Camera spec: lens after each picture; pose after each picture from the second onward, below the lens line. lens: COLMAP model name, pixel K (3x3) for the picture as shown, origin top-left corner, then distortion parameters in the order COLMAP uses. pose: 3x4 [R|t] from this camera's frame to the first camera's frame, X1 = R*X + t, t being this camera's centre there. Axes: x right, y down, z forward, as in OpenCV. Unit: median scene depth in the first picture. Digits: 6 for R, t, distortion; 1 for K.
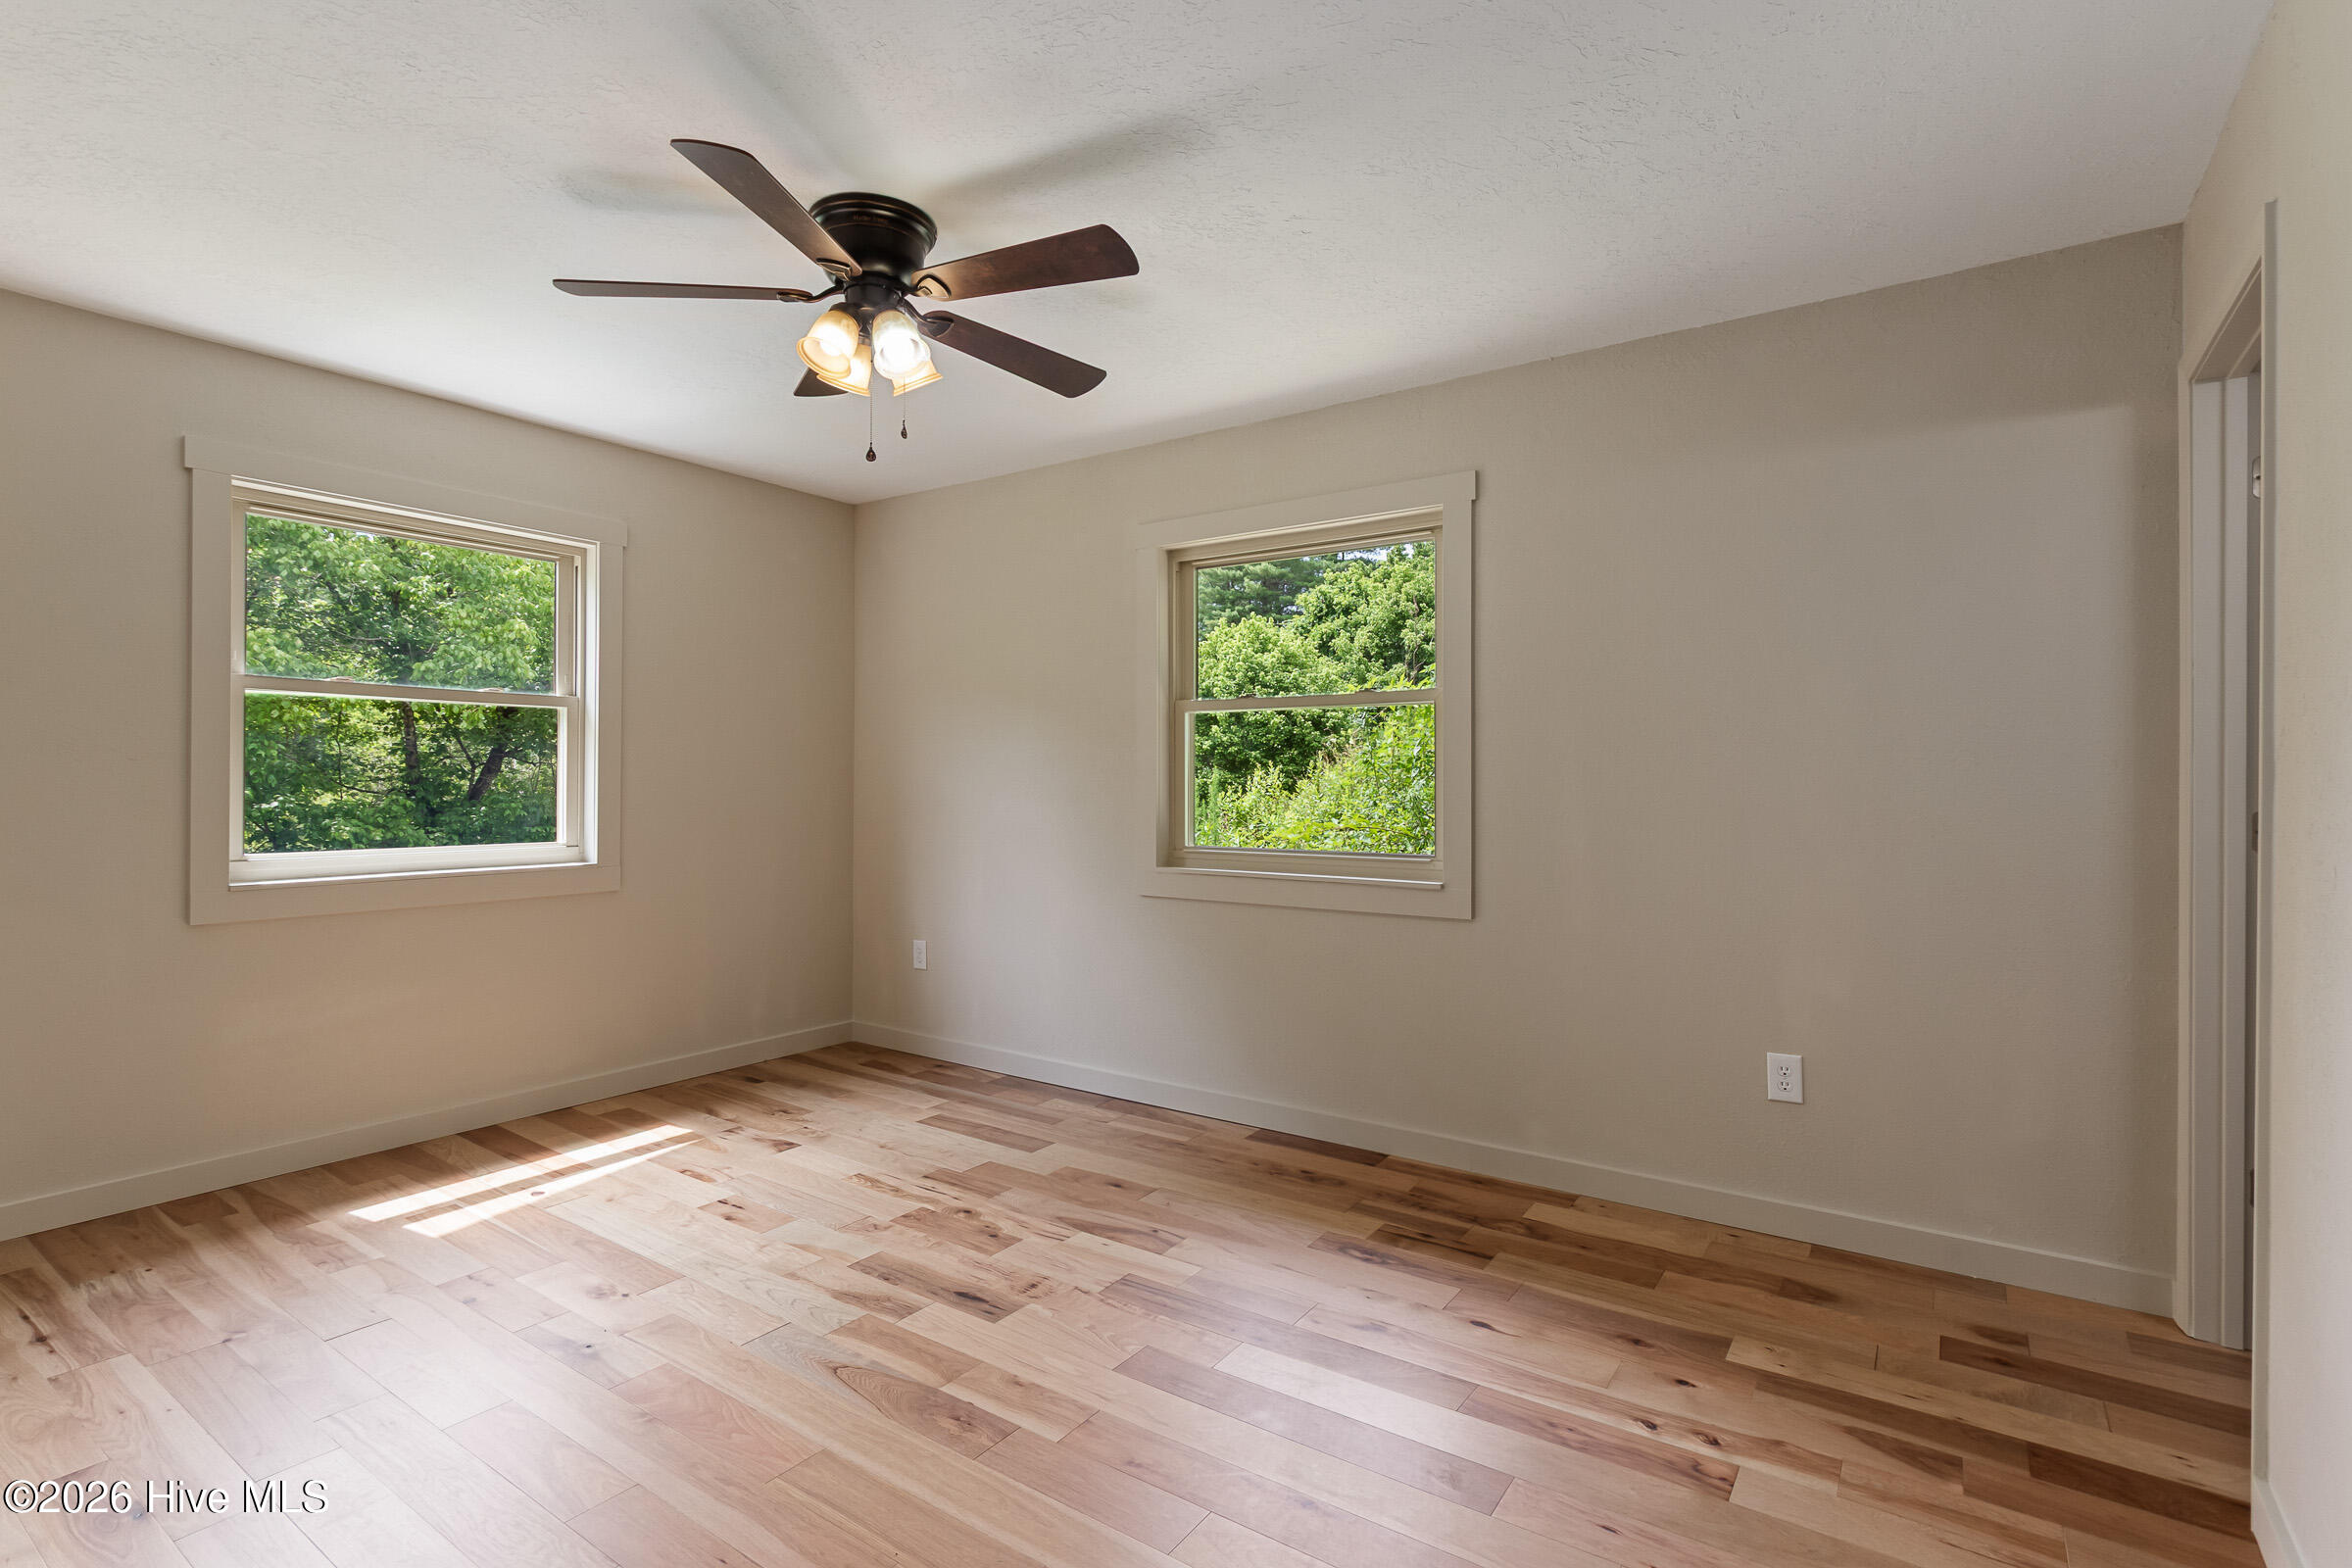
lens RADIAL K [[1105.2, 0, 1165.8], [0, 1105.2, 777.5], [0, 0, 1]] dist [-0.008351, 0.000709]
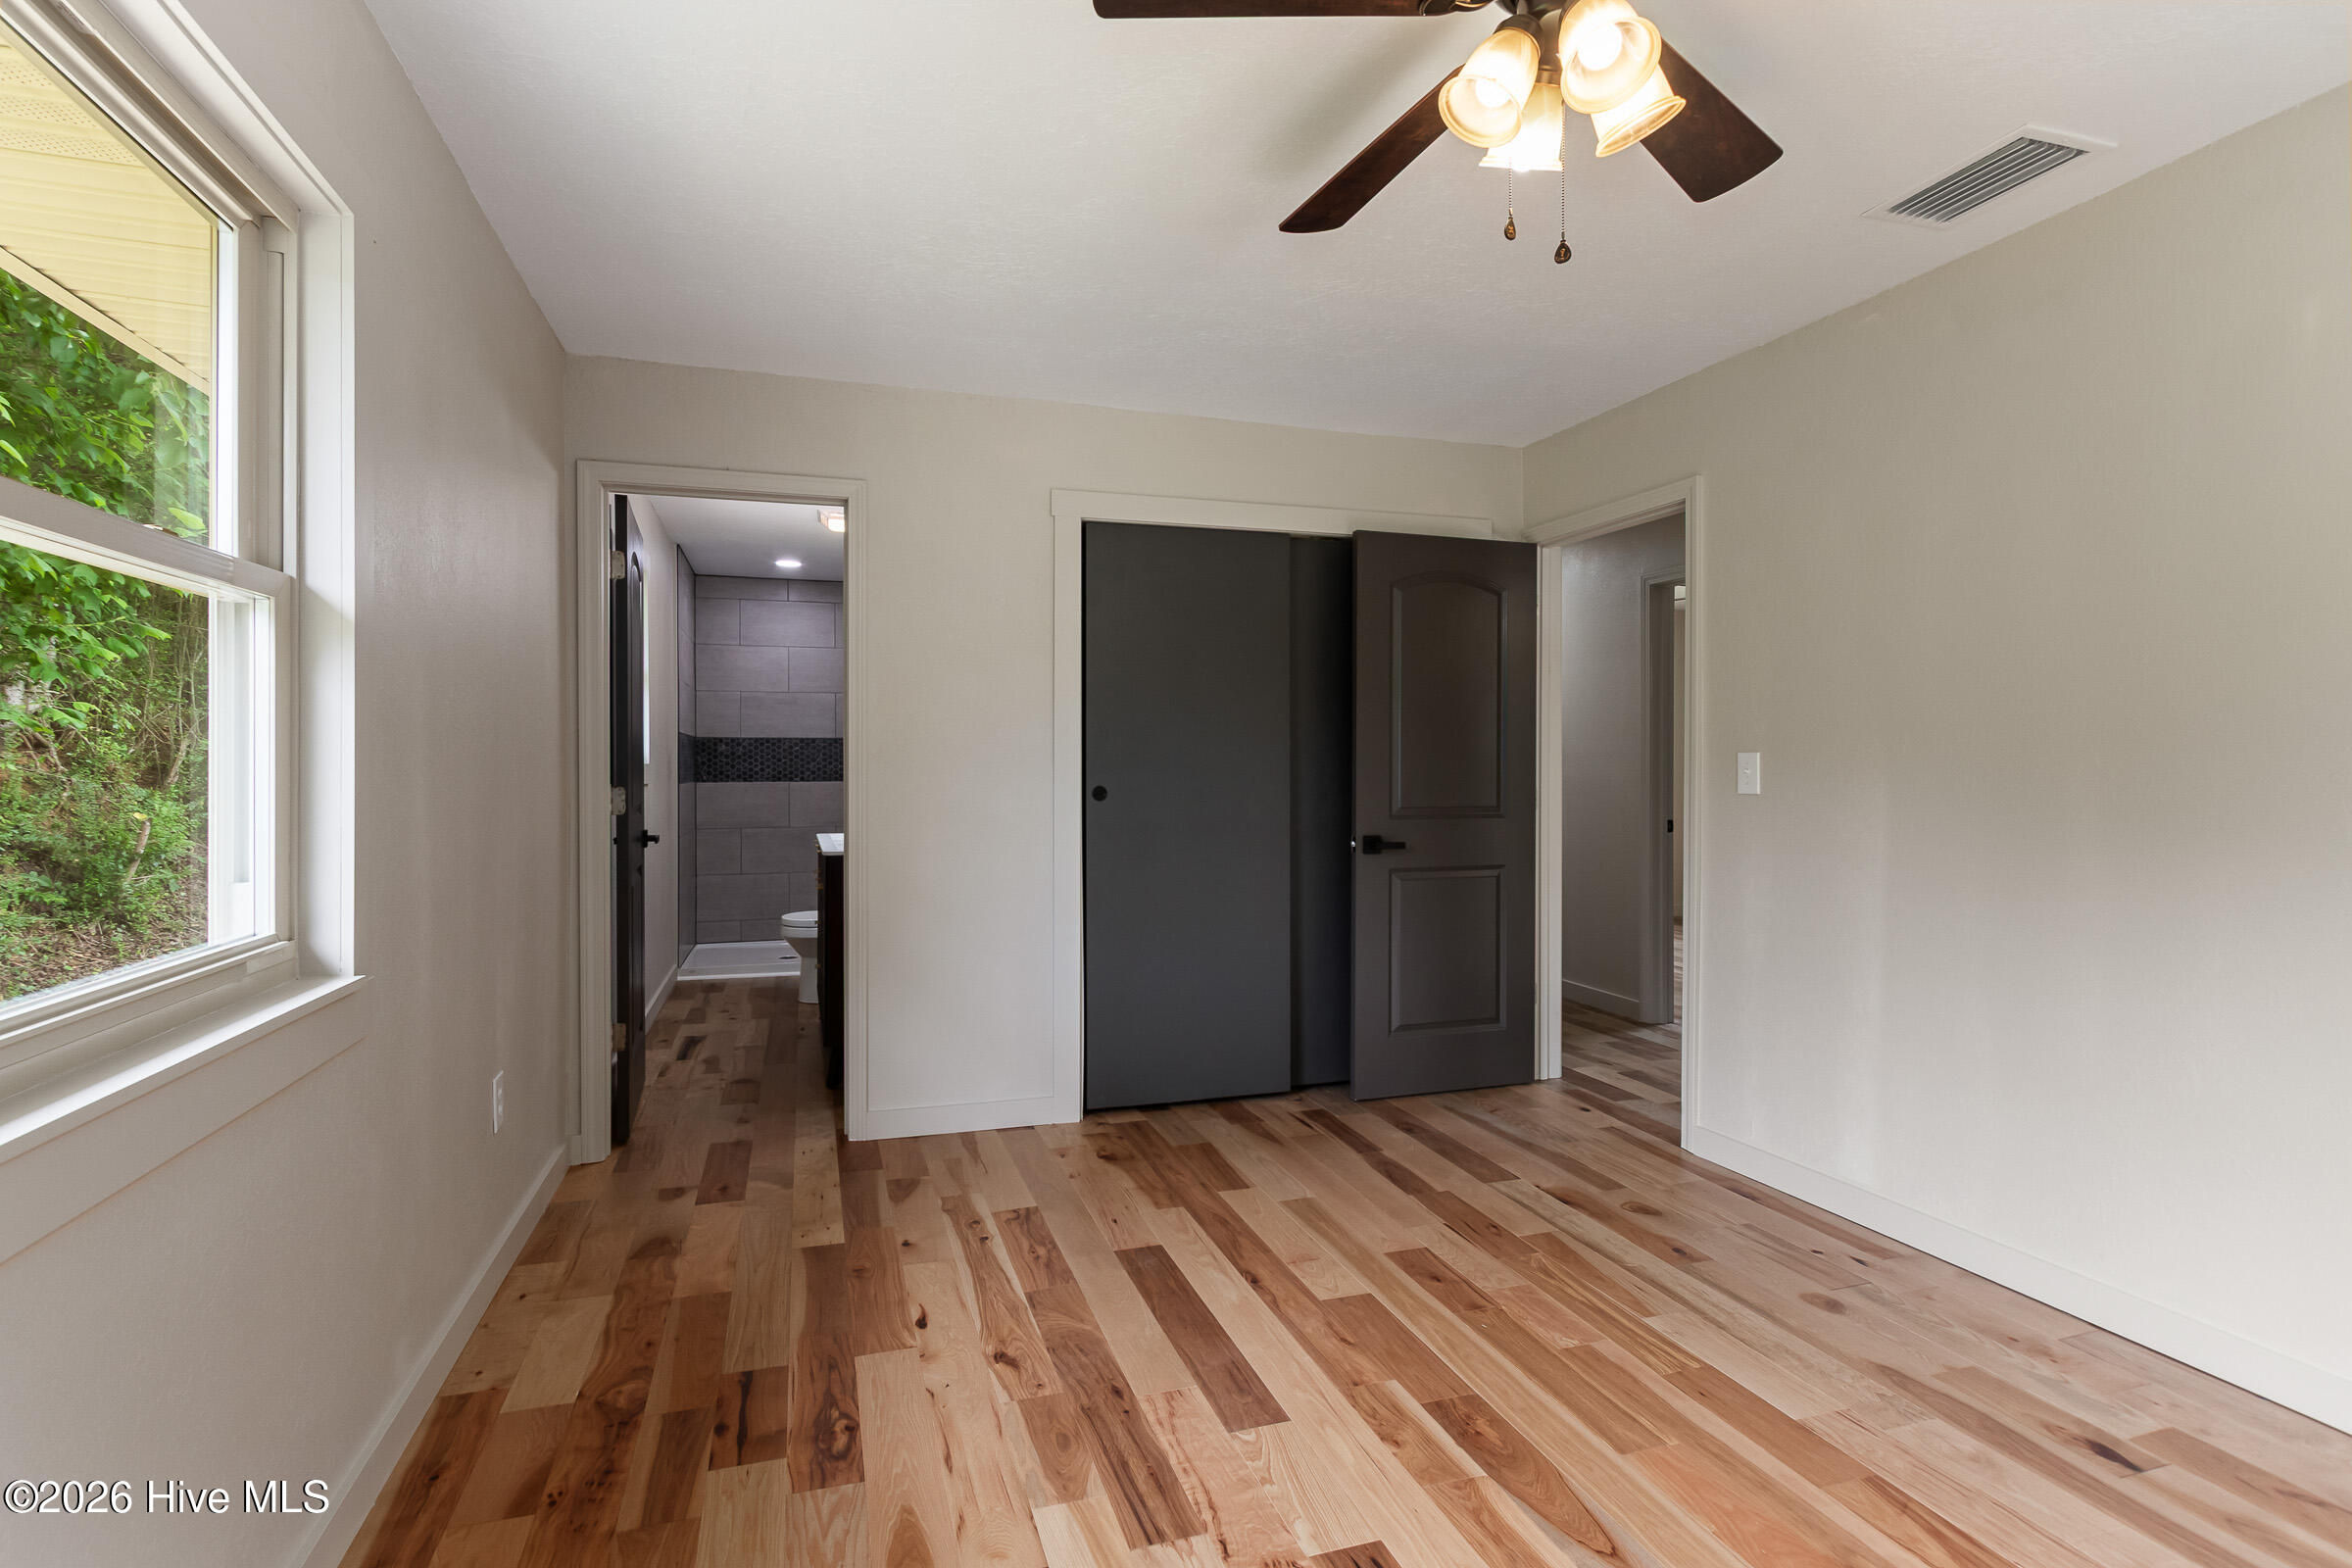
lens RADIAL K [[1105.2, 0, 1166.7], [0, 1105.2, 772.8], [0, 0, 1]] dist [-0.008351, 0.000709]
pose [[-0.794930, -0.005468, 0.606677, -0.452328], [0.000497, 0.999953, 0.009663, 0.003909], [-0.606701, 0.007983, -0.794890, 1.577795]]
